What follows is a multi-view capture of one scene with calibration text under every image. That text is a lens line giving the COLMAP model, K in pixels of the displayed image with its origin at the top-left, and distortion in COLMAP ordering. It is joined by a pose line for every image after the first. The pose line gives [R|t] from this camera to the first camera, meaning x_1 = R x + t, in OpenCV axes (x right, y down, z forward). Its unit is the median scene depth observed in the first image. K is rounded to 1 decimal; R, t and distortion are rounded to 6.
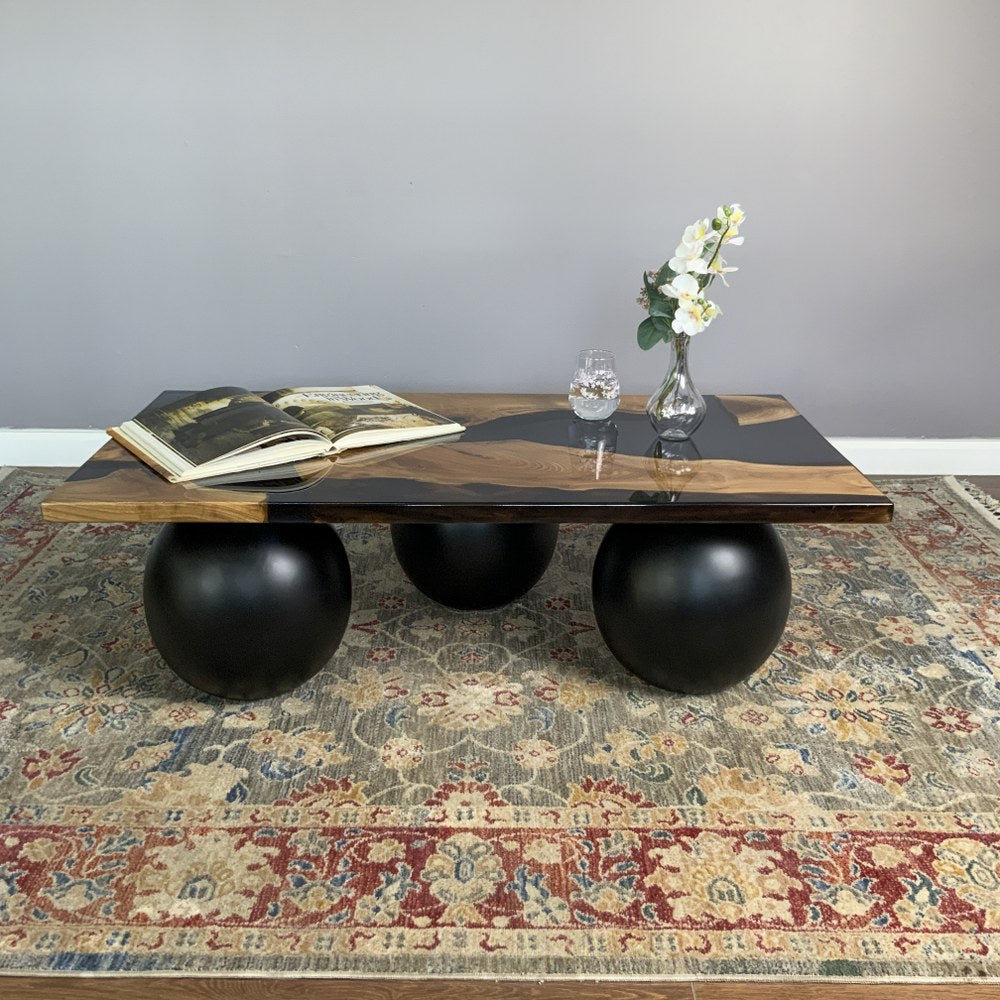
lens RADIAL K [[1128.8, 0, 513.0], [0, 1128.8, 496.3], [0, 0, 1]] dist [0.000146, 0.000000]
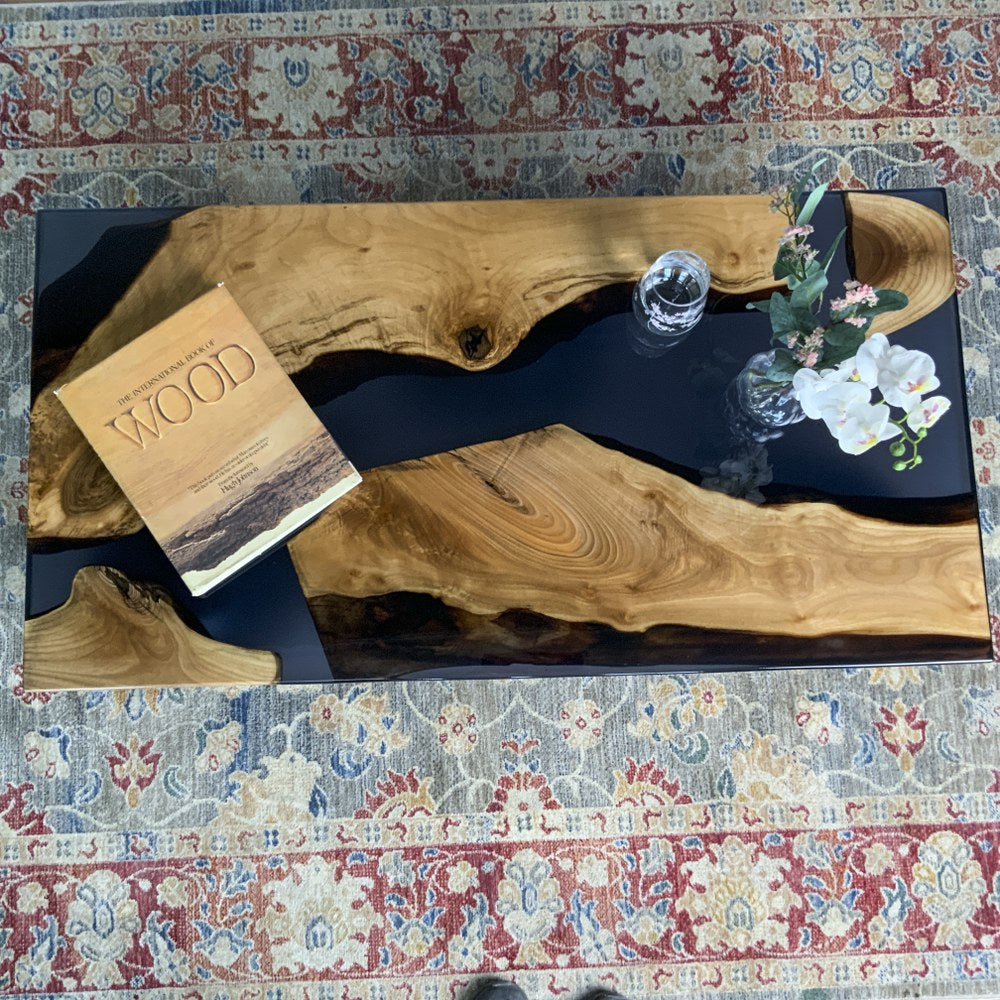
lens RADIAL K [[1128.8, 0, 501.2], [0, 1128.8, 498.8], [0, 0, 1]] dist [0.000146, 0.000000]
pose [[0.999239, -0.038130, 0.008188, -0.061621], [0.010693, 0.469771, 0.882724, -0.873627], [-0.037505, -0.881965, 0.469821, 0.741196]]
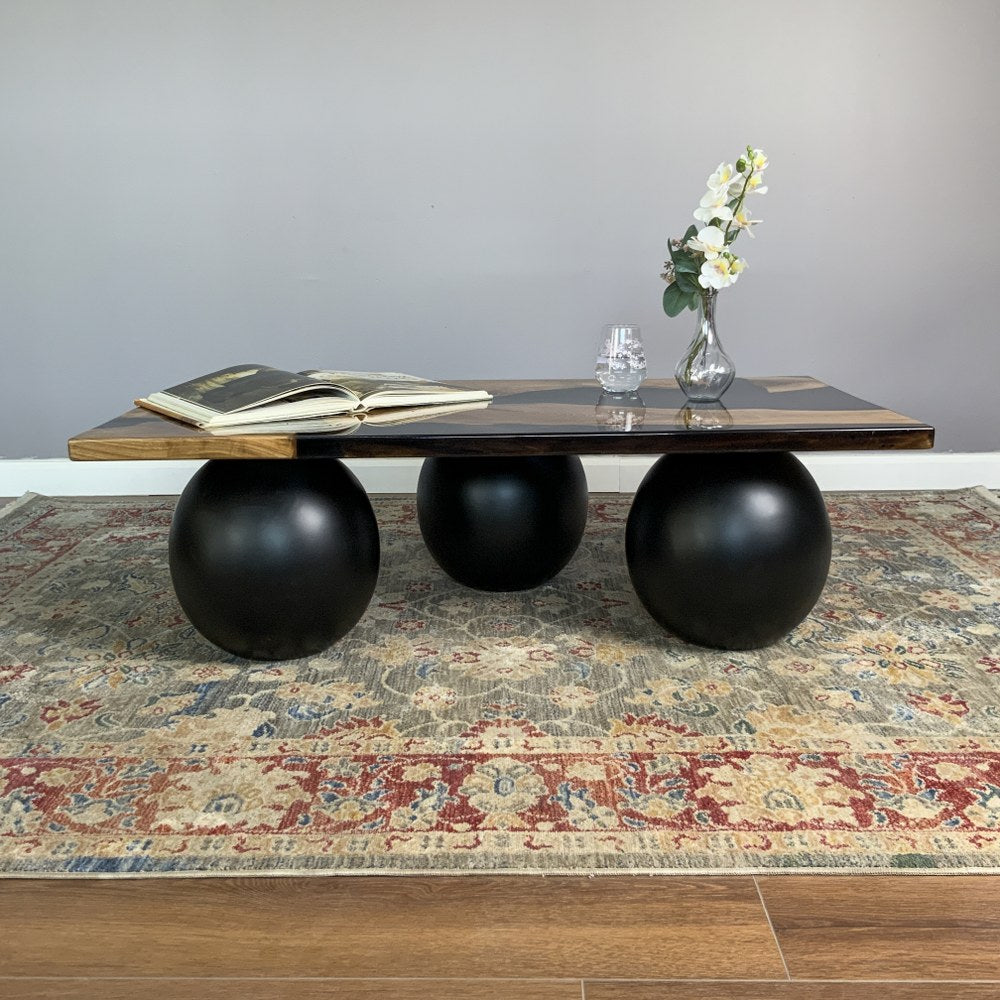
lens RADIAL K [[1128.8, 0, 508.3], [0, 1128.8, 499.7], [0, 0, 1]] dist [0.000146, 0.000000]
pose [[0.999732, -0.017501, -0.015174, -0.019346], [0.015618, 0.993080, -0.116400, 0.185536], [0.017107, 0.116132, 0.993086, 0.030055]]
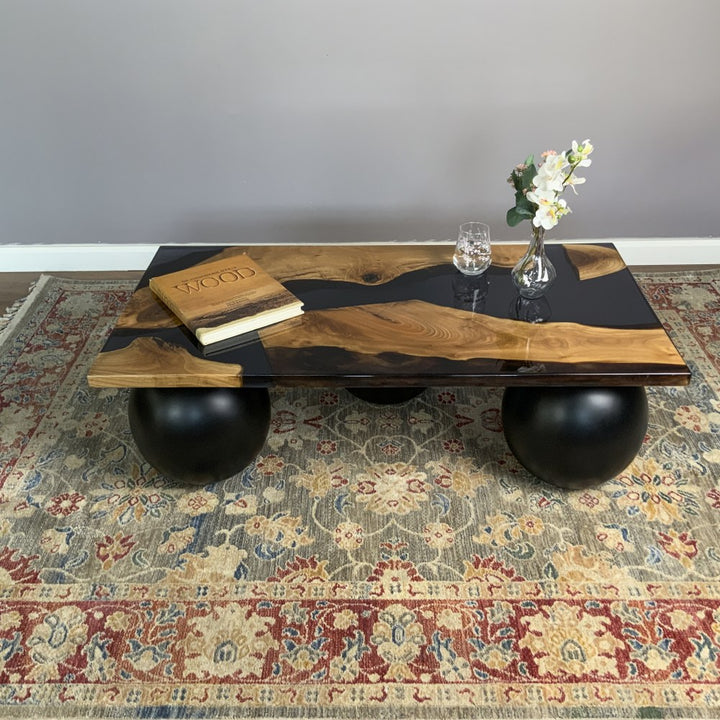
lens RADIAL K [[812.7, 0, 357.9], [0, 812.7, 352.9], [0, 0, 1]] dist [0.000146, 0.000000]
pose [[0.999255, -0.016657, -0.034809, -0.048819], [0.023628, 0.977280, 0.210631, -0.246209], [0.030509, -0.211296, 0.976946, 0.014129]]
